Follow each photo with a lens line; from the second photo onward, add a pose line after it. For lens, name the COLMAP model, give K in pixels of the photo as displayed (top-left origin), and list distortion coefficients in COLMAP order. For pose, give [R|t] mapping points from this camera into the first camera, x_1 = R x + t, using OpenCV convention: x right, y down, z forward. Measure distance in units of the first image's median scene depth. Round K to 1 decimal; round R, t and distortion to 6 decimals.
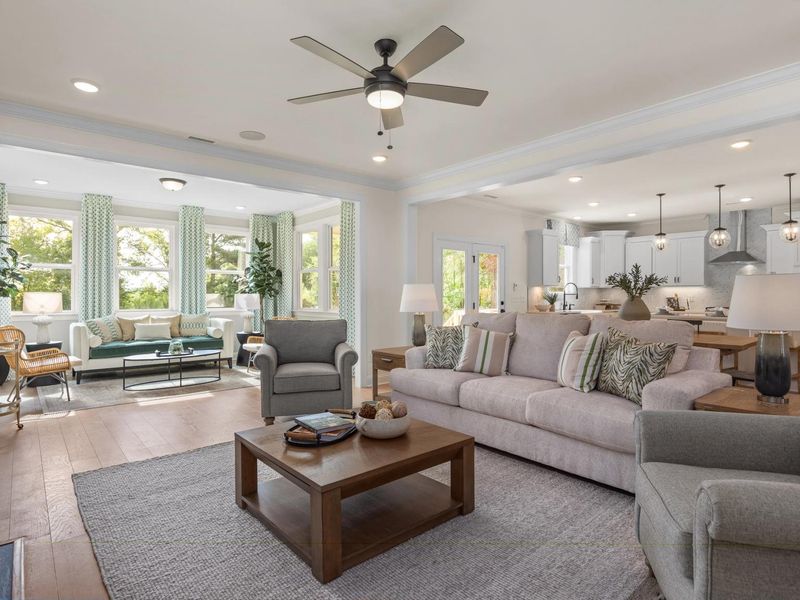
lens RADIAL K [[453.1, 0, 403.8], [0, 453.1, 303.1], [0, 0, 1]] dist [-0.000630, 0.000288]
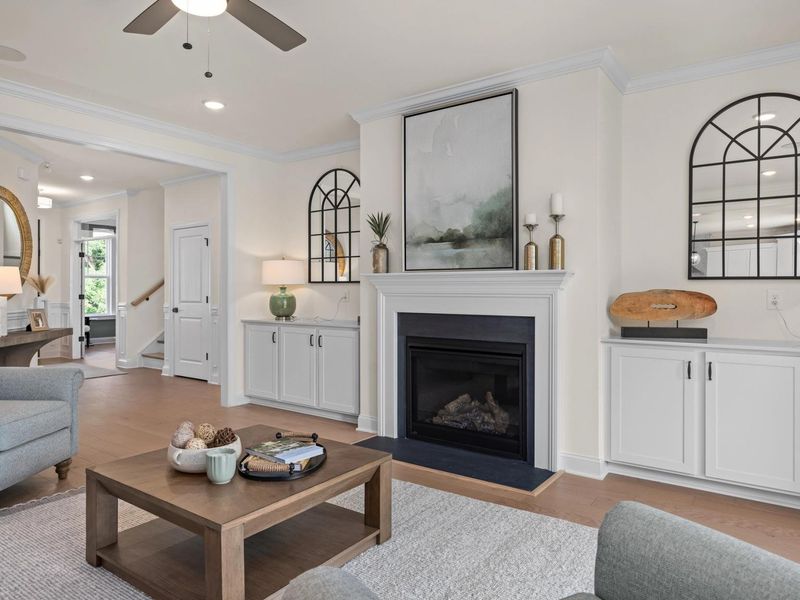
lens RADIAL K [[569.2, 0, 400.0], [0, 569.2, 300.0], [0, 0, 1]] dist [-0.001689, 0.003021]
pose [[-0.964472, 0.004811, -0.264141, -0.067771], [-0.003028, 0.999567, 0.029266, -0.014883], [0.264167, 0.029026, -0.964040, 1.189899]]
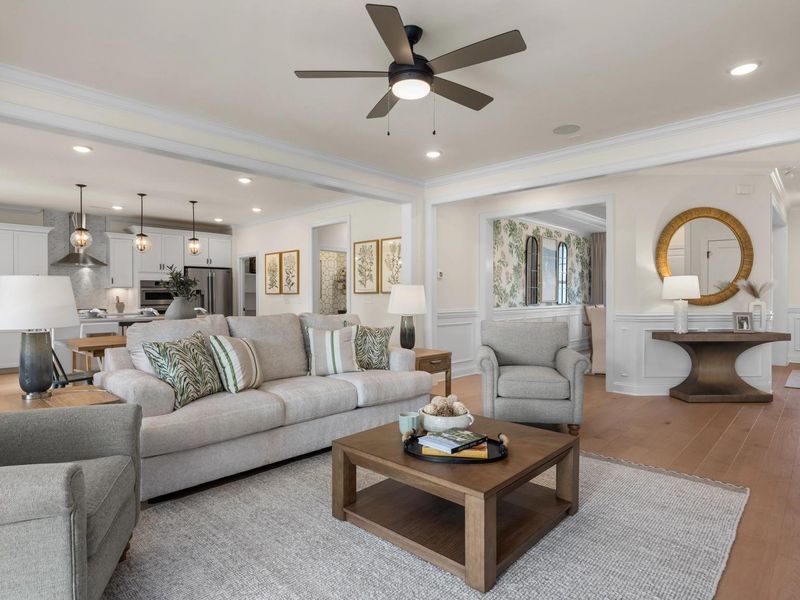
lens RADIAL K [[453.1, 0, 403.8], [0, 453.1, 303.1], [0, 0, 1]] dist [-0.000630, 0.000288]
pose [[-0.113670, -0.013993, 0.993420, -0.623534], [0.018257, 0.999703, 0.016171, -0.011597], [-0.993351, 0.019975, -0.113381, 0.712832]]
